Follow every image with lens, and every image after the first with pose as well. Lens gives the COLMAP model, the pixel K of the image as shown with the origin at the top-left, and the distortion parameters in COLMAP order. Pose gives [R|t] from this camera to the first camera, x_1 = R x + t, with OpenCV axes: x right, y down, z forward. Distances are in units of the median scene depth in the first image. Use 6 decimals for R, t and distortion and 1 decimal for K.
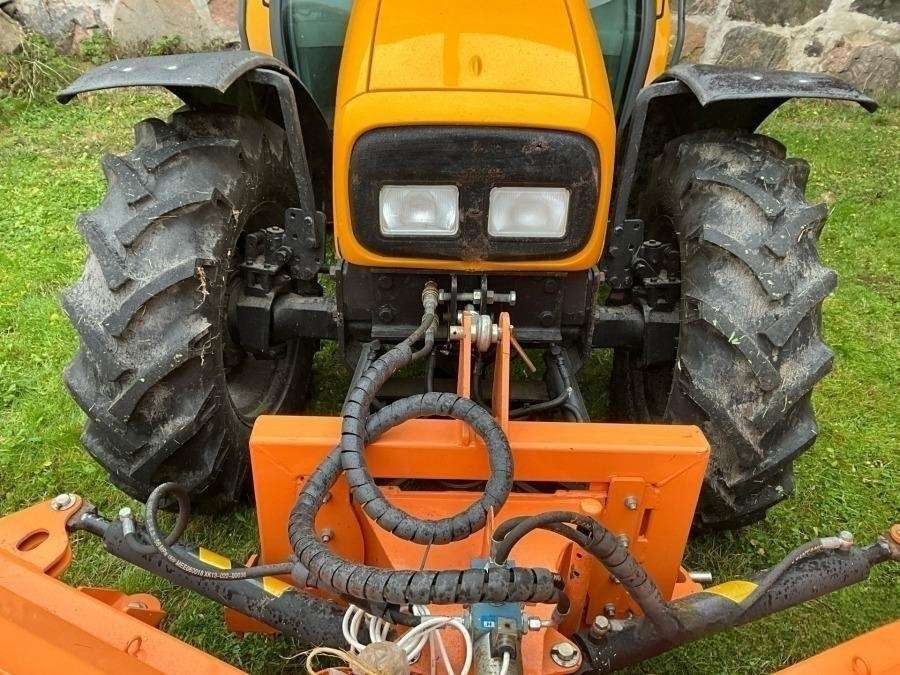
lens RADIAL K [[726.0, 0, 450.0], [0, 726.0, 334.4], [0, 0, 1]] dist [0.069484, -0.107905]
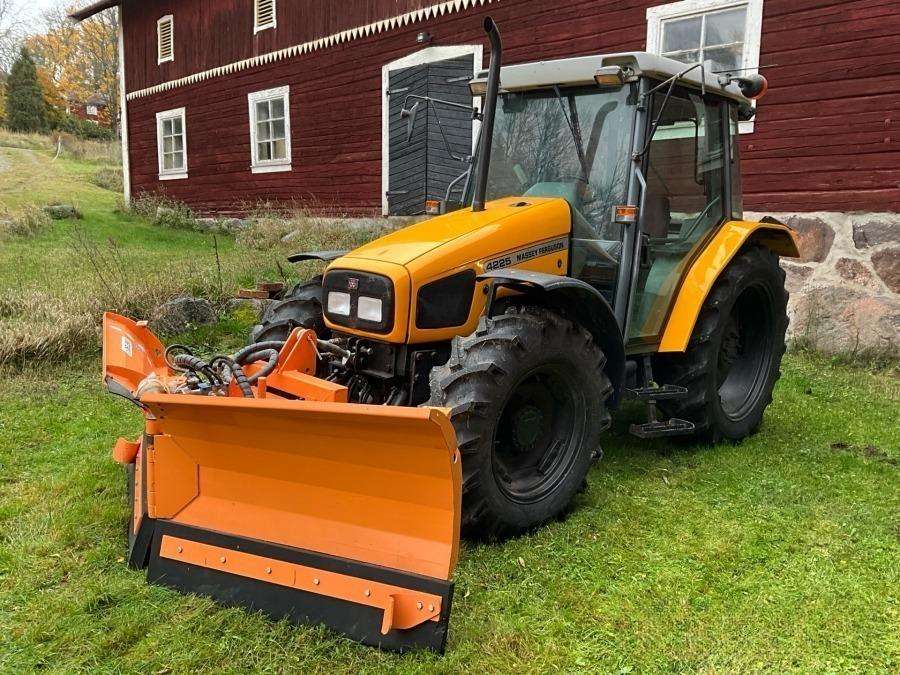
lens RADIAL K [[743.2, 0, 450.0], [0, 743.2, 337.5], [0, 0, 1]] dist [0.082168, -0.148898]
pose [[0.730141, 0.123474, -0.672048, 1.606964], [-0.363170, 0.903241, -0.228612, 0.305450], [0.578794, 0.410986, 0.704335, -0.392150]]
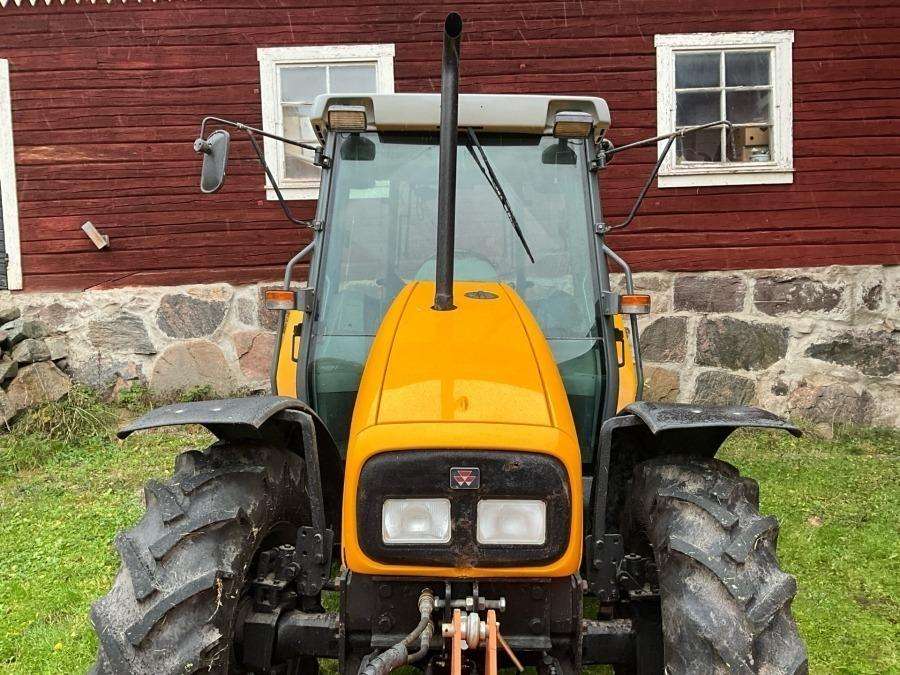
lens RADIAL K [[743.2, 0, 450.0], [0, 743.2, 337.5], [0, 0, 1]] dist [0.082168, -0.148898]
pose [[0.999892, -0.013116, -0.006603, 0.019264], [0.008996, 0.902549, -0.430493, 0.067026], [0.011606, 0.430387, 0.902570, -0.170711]]
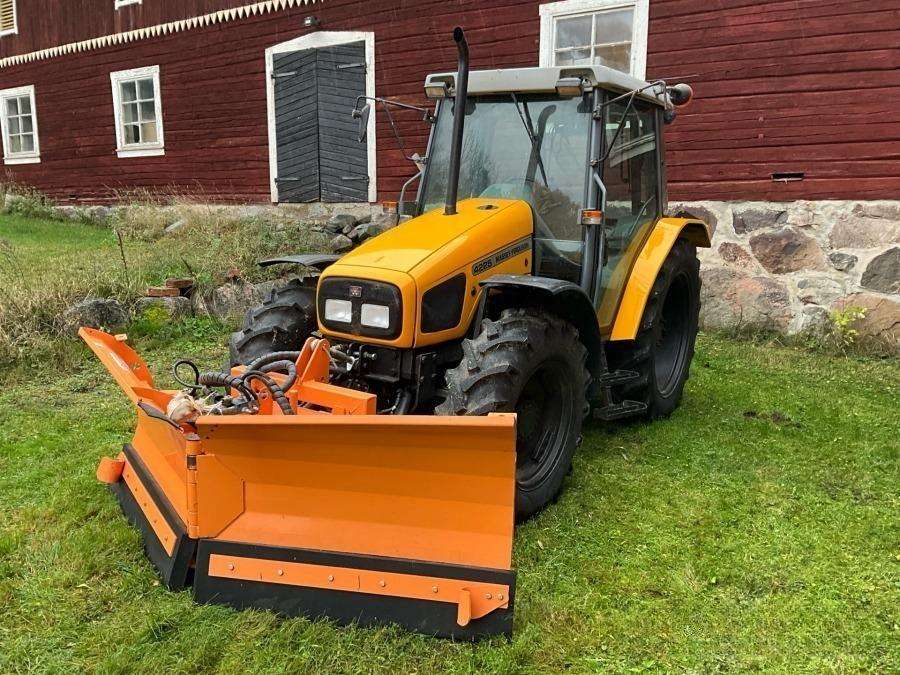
lens RADIAL K [[743.2, 0, 450.0], [0, 743.2, 337.5], [0, 0, 1]] dist [0.082168, -0.148898]
pose [[0.850131, 0.106854, -0.515616, 1.340235], [-0.276461, 0.923955, -0.264344, 0.399499], [0.448160, 0.367274, 0.815023, -0.703695]]
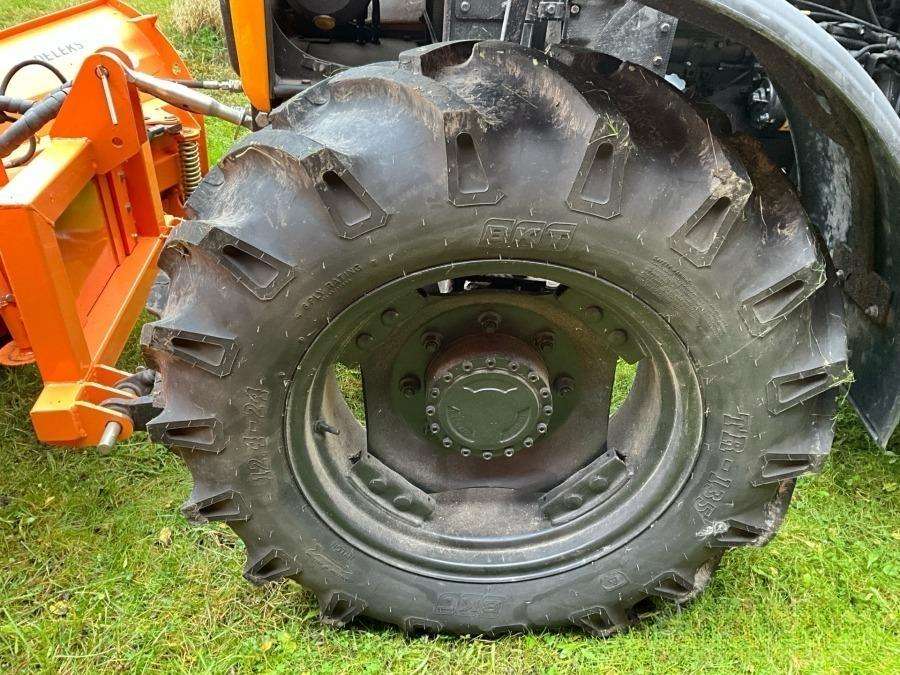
lens RADIAL K [[743.2, 0, 450.0], [0, 743.2, 337.5], [0, 0, 1]] dist [0.082168, -0.148898]
pose [[0.073365, 0.506730, -0.858977, 1.028894], [-0.498506, 0.764612, 0.408485, -0.331113], [0.863776, 0.398237, 0.308704, 0.947935]]
